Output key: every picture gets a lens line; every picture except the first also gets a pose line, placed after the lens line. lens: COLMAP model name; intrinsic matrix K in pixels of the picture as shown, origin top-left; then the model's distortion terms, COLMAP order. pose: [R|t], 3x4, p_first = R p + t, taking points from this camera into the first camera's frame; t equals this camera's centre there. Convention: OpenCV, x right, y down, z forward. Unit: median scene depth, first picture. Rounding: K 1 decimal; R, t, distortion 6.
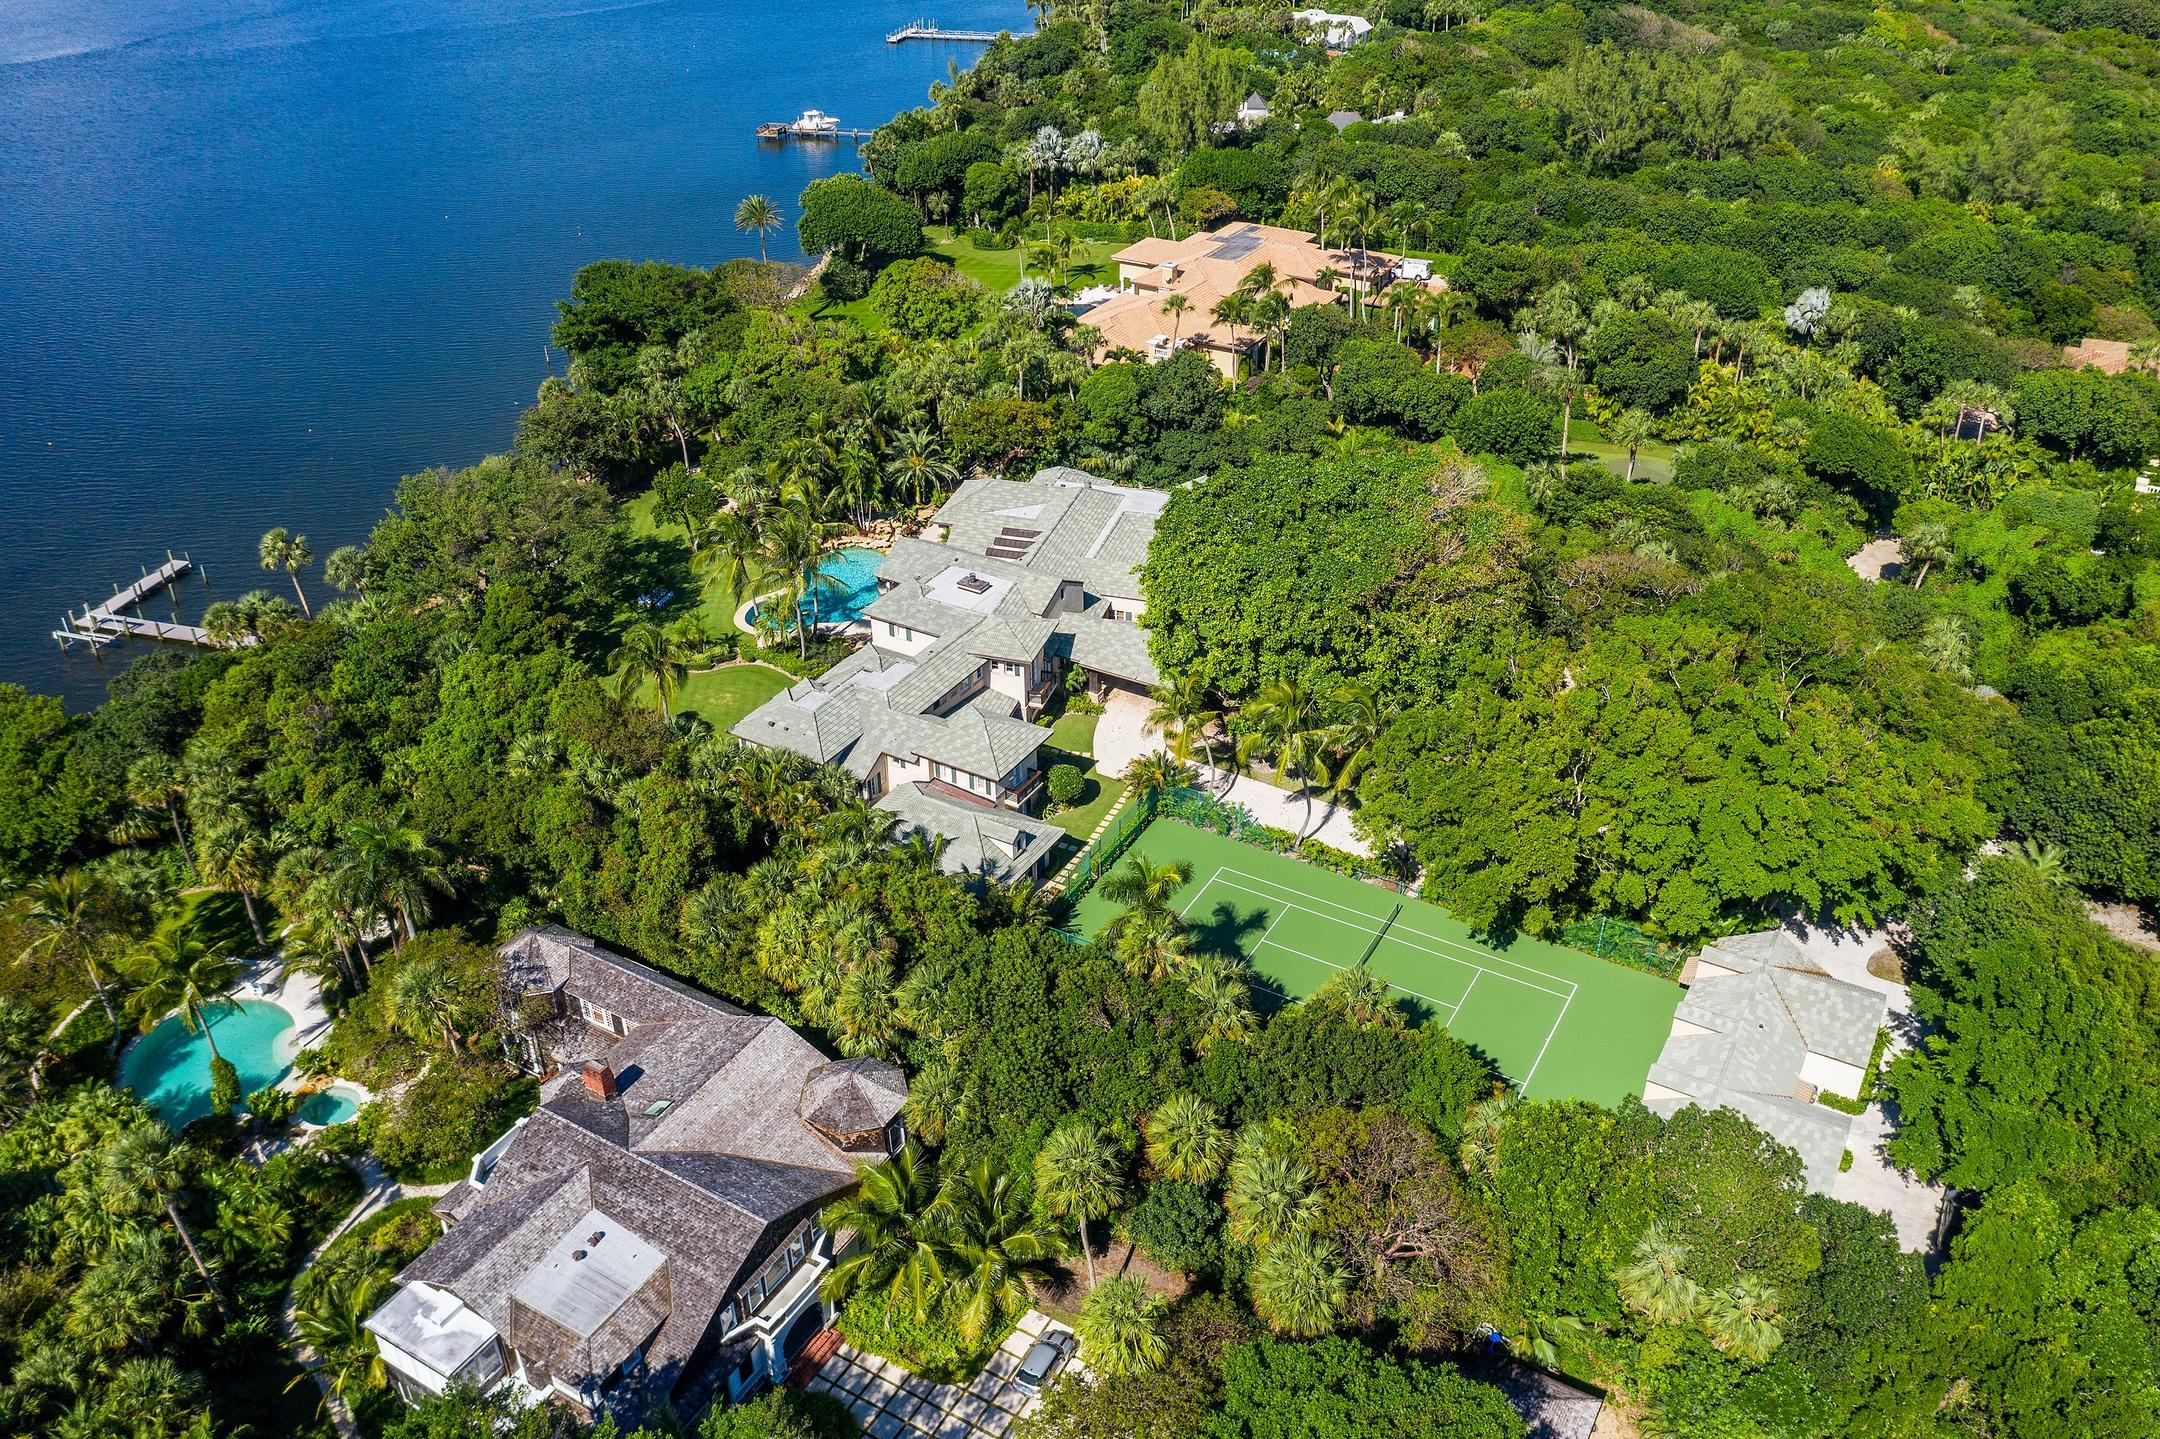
lens RADIAL K [[1702.1, 0, 1108.7], [0, 1702.1, 719.0], [0, 0, 1]] dist [-0.010196, -0.005429]
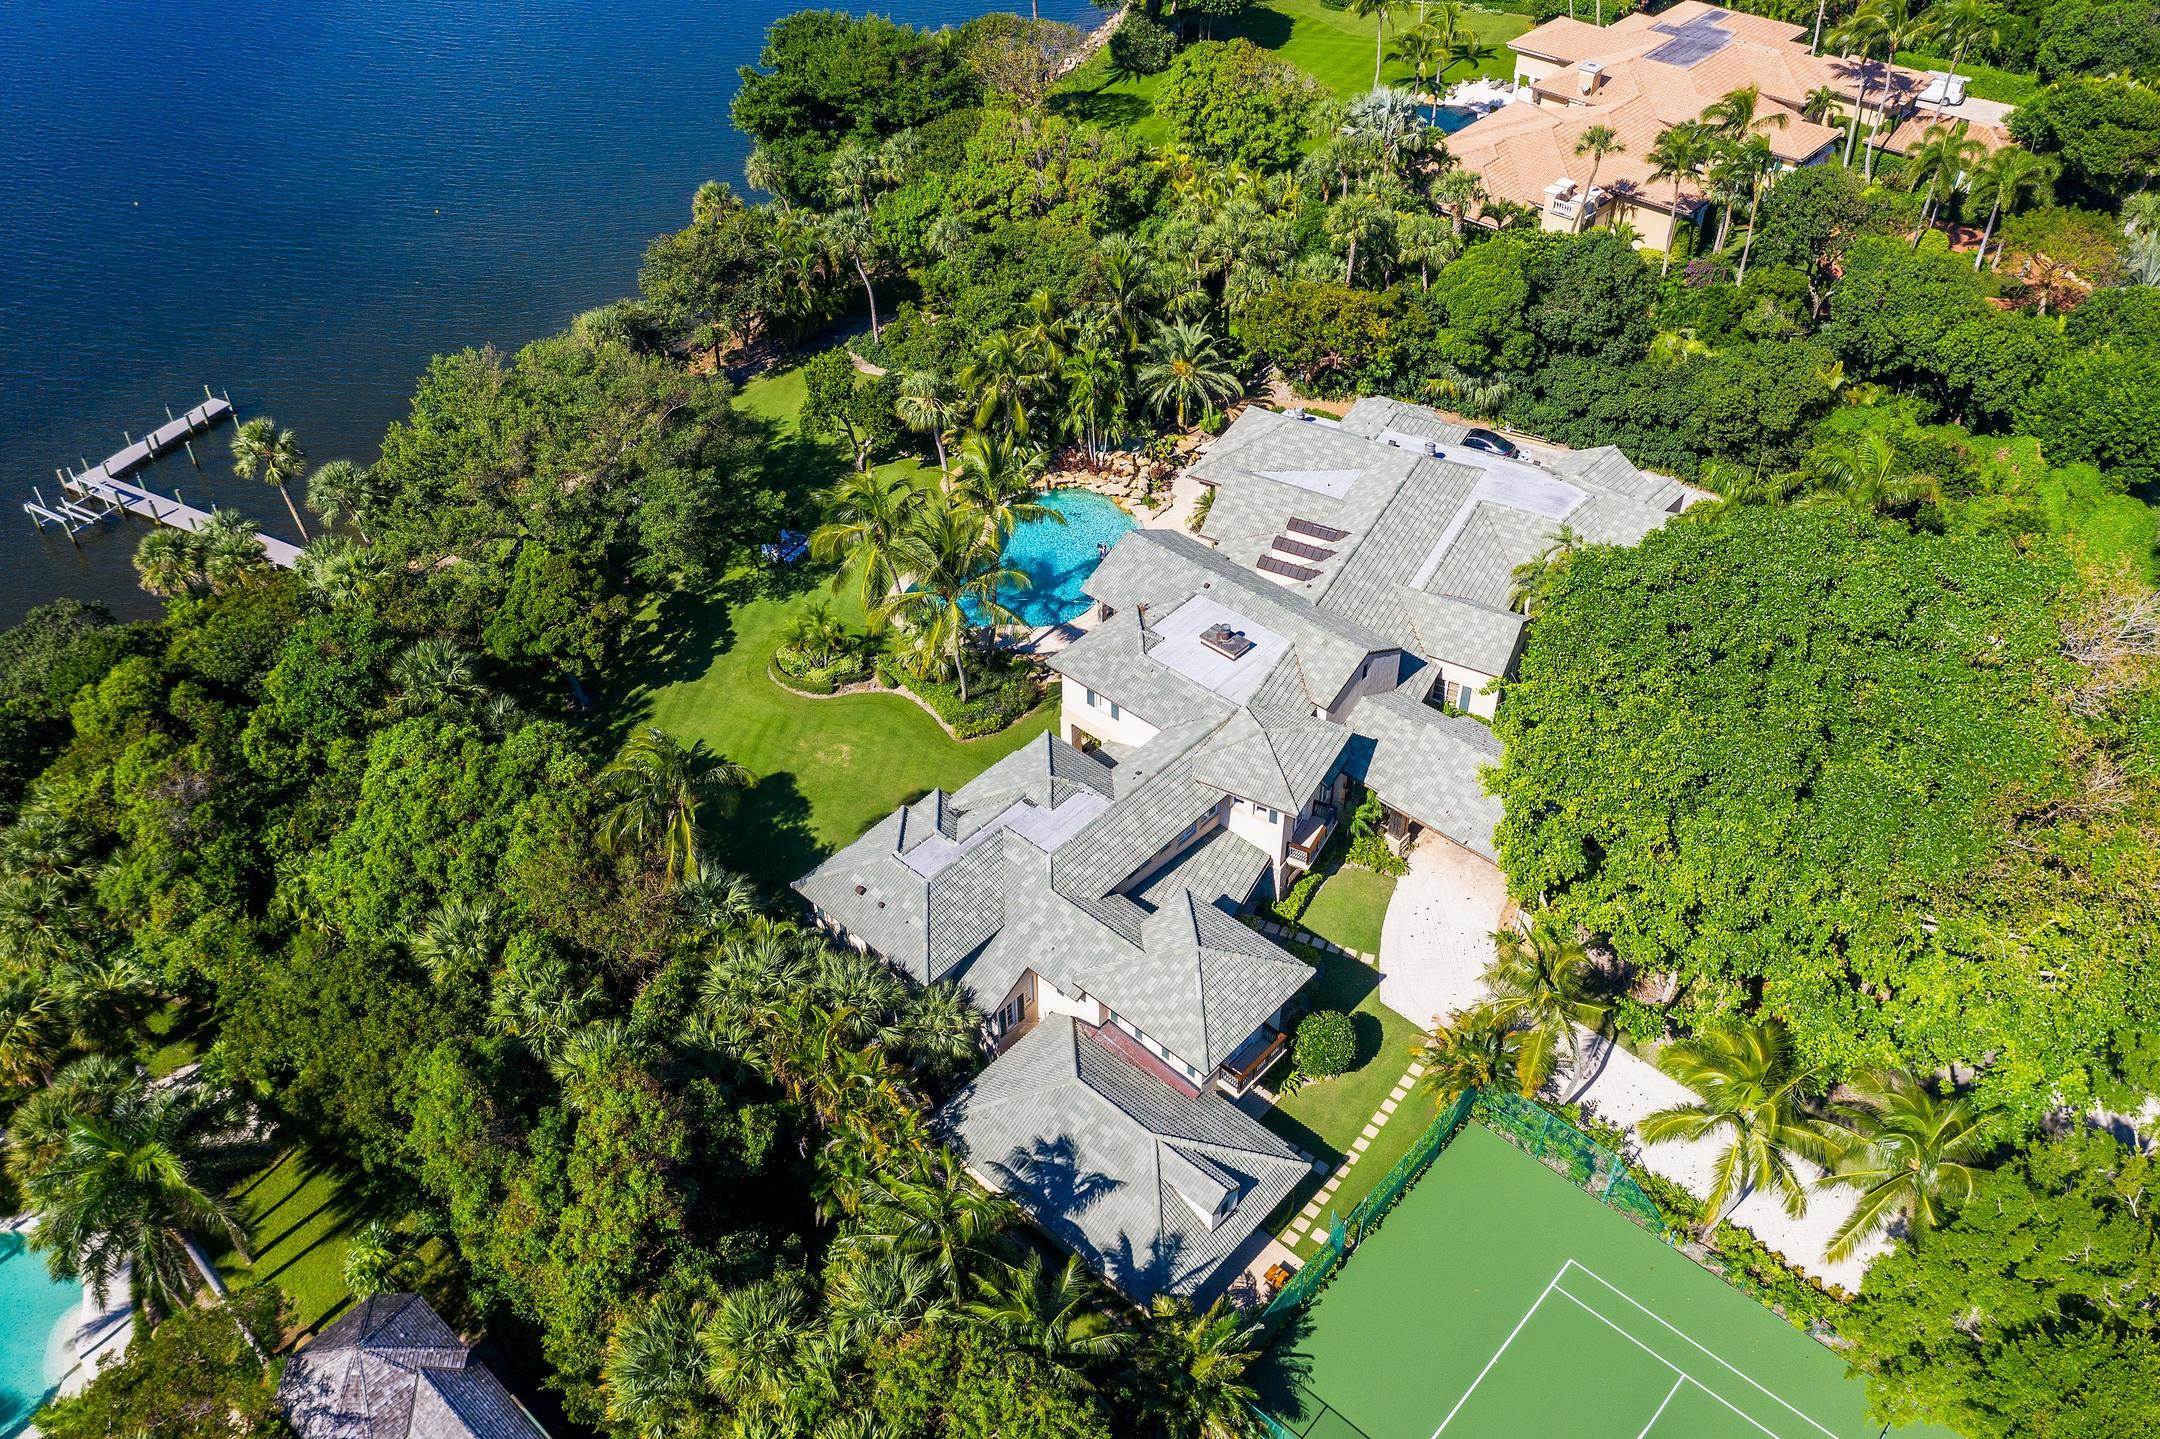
lens RADIAL K [[1702.1, 0, 1108.7], [0, 1702.1, 719.0], [0, 0, 1]] dist [-0.010196, -0.005429]
pose [[0.978283, 0.134383, -0.157808, -0.014876], [-0.107709, 0.980076, 0.166882, -0.121609], [0.177090, -0.146261, 0.973266, 0.301278]]
